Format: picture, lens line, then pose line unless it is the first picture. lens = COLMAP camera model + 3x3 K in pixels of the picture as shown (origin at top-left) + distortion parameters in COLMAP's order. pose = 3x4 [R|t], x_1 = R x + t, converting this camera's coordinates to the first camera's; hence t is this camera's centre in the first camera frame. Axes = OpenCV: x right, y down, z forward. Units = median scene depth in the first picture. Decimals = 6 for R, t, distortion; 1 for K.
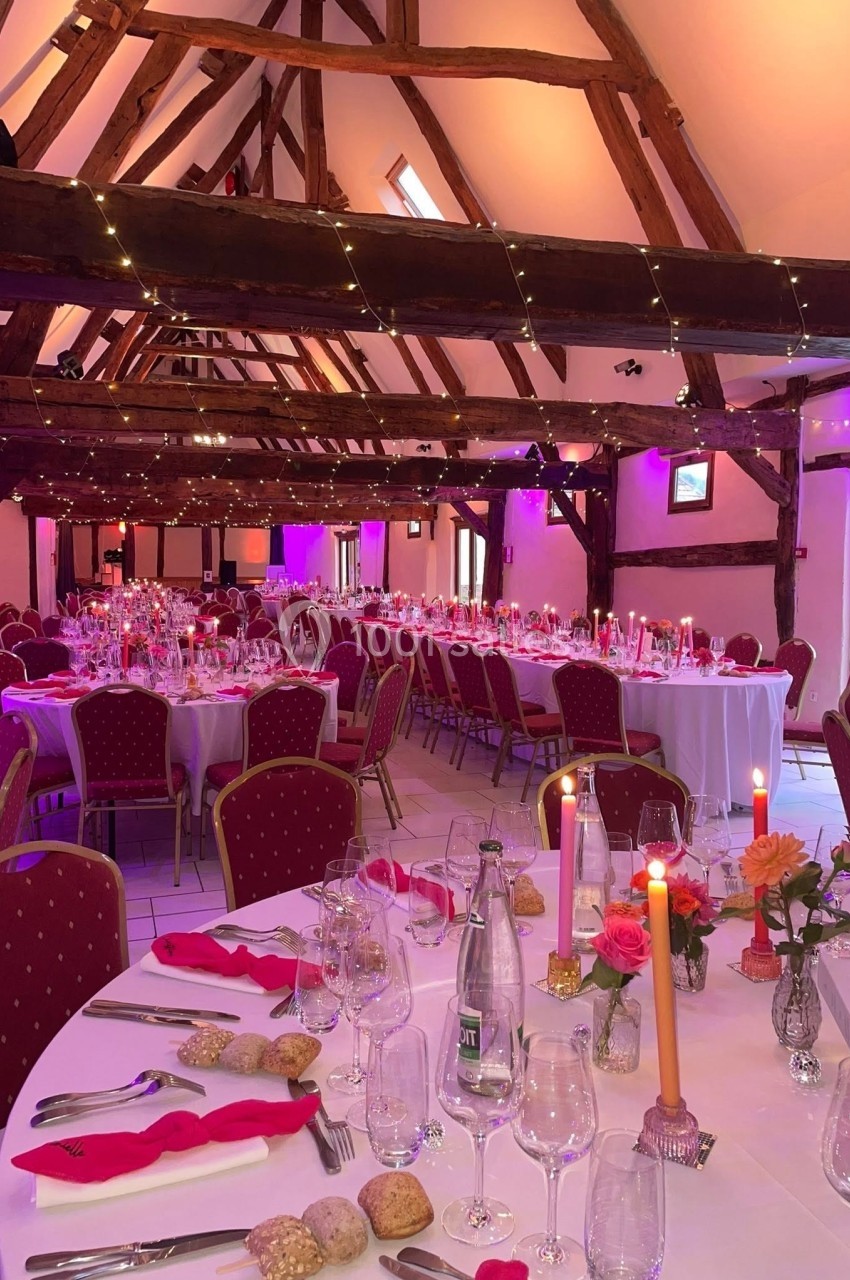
lens RADIAL K [[955.1, 0, 442.4], [0, 955.1, 645.5], [0, 0, 1]] dist [0.094410, -0.111123]
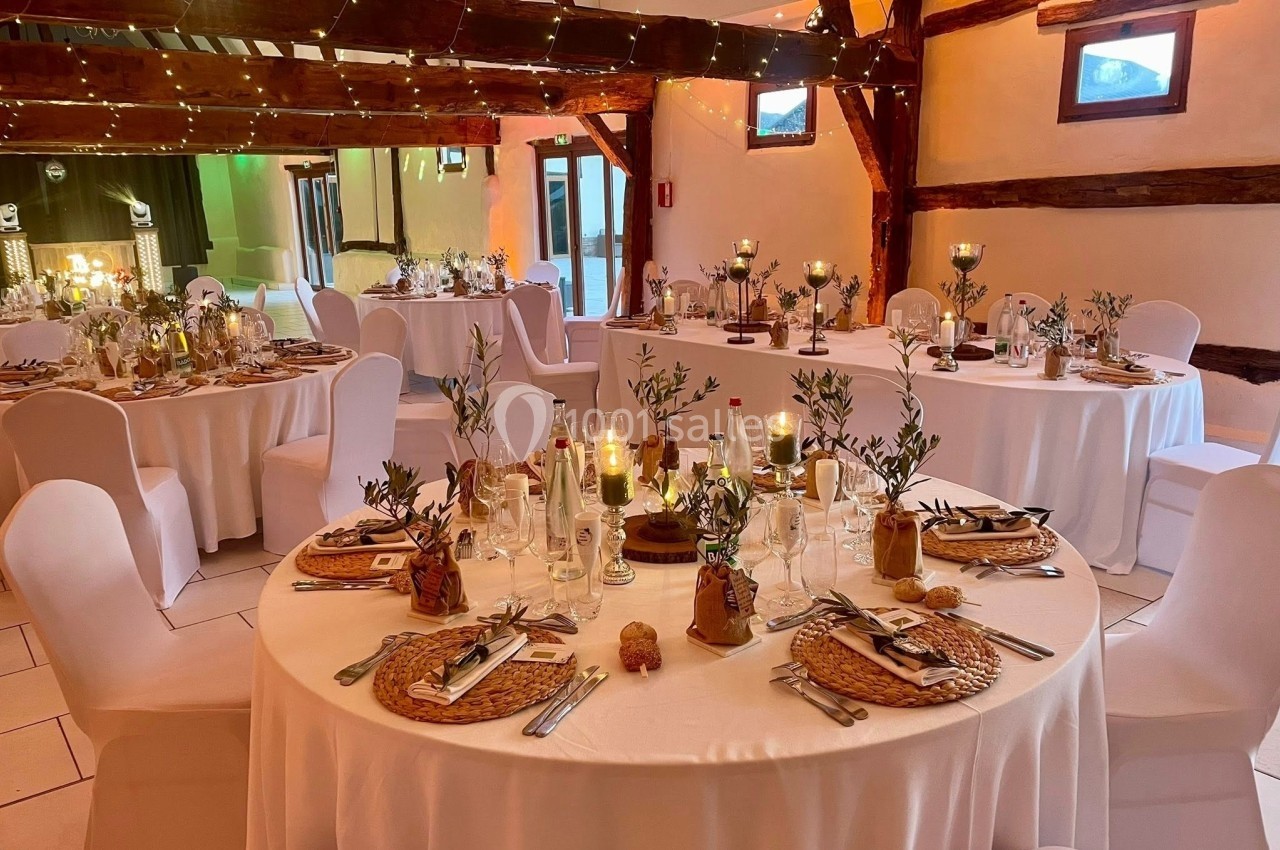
lens RADIAL K [[955.1, 0, 640.0], [0, 955.1, 425.0], [0, 0, 1]] dist [0.094410, -0.111123]
pose [[0.946814, -0.096075, 0.307105, -0.220987], [0.050694, 0.987005, 0.152484, -0.045965], [-0.317764, -0.128805, 0.939380, 0.410900]]
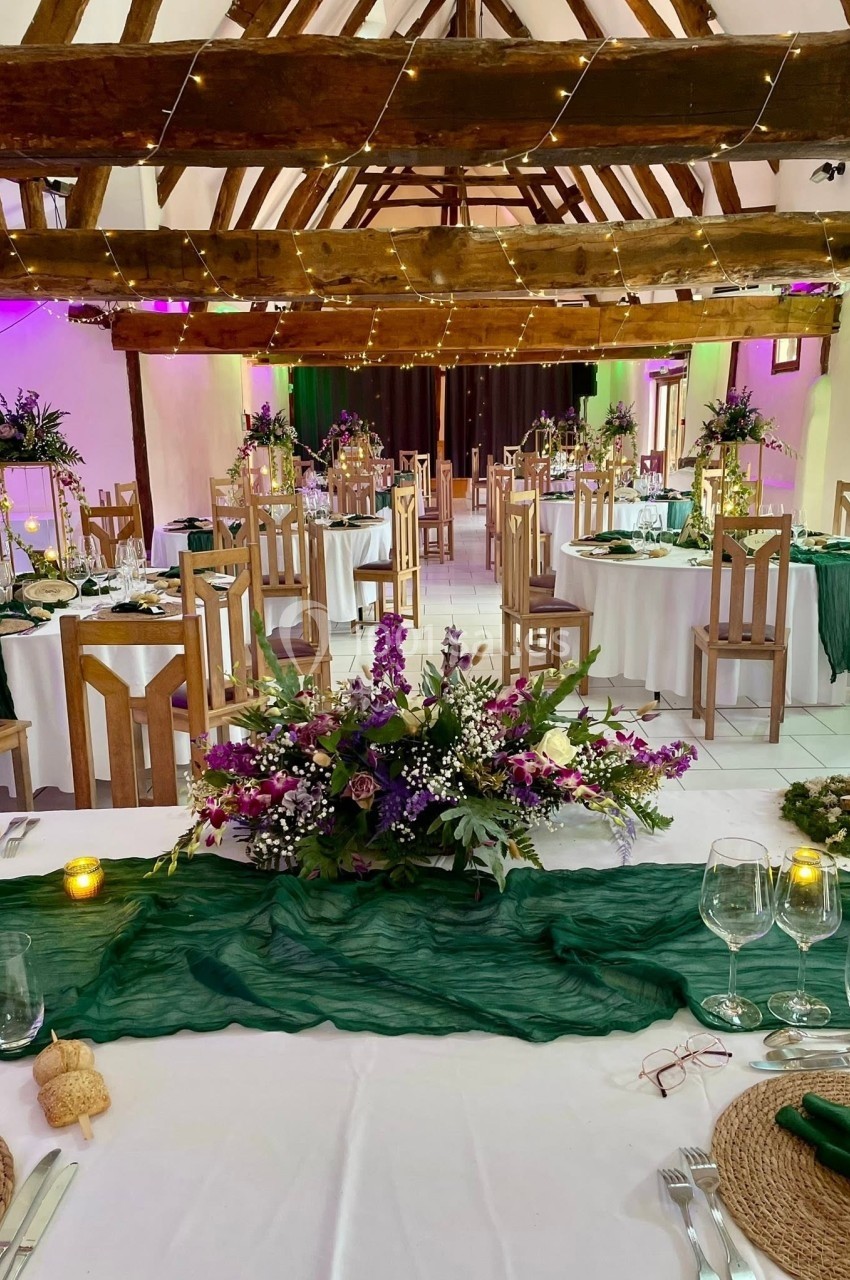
lens RADIAL K [[955.1, 0, 442.4], [0, 955.1, 645.5], [0, 0, 1]] dist [0.094410, -0.111123]
pose [[0.944114, 0.061381, -0.323852, -0.040833], [-0.013217, 0.988768, 0.148874, -0.059225], [0.329353, -0.136273, 0.934321, 0.624421]]
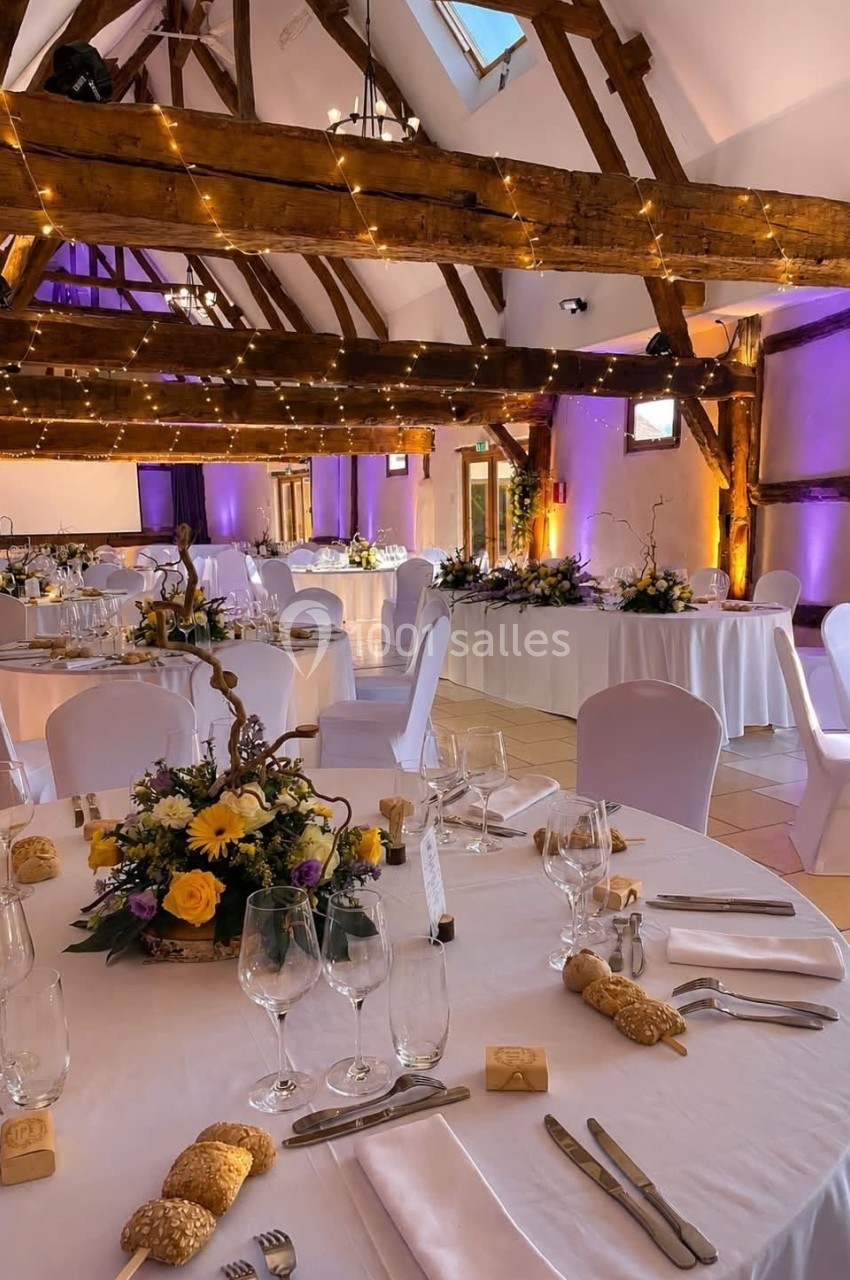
lens RADIAL K [[955.1, 0, 442.4], [0, 955.1, 645.5], [0, 0, 1]] dist [0.094410, -0.111123]
pose [[0.991971, -0.034647, 0.121627, -0.156368], [0.027735, 0.997927, 0.058066, -0.022886], [-0.123387, -0.054227, 0.990876, 0.282980]]
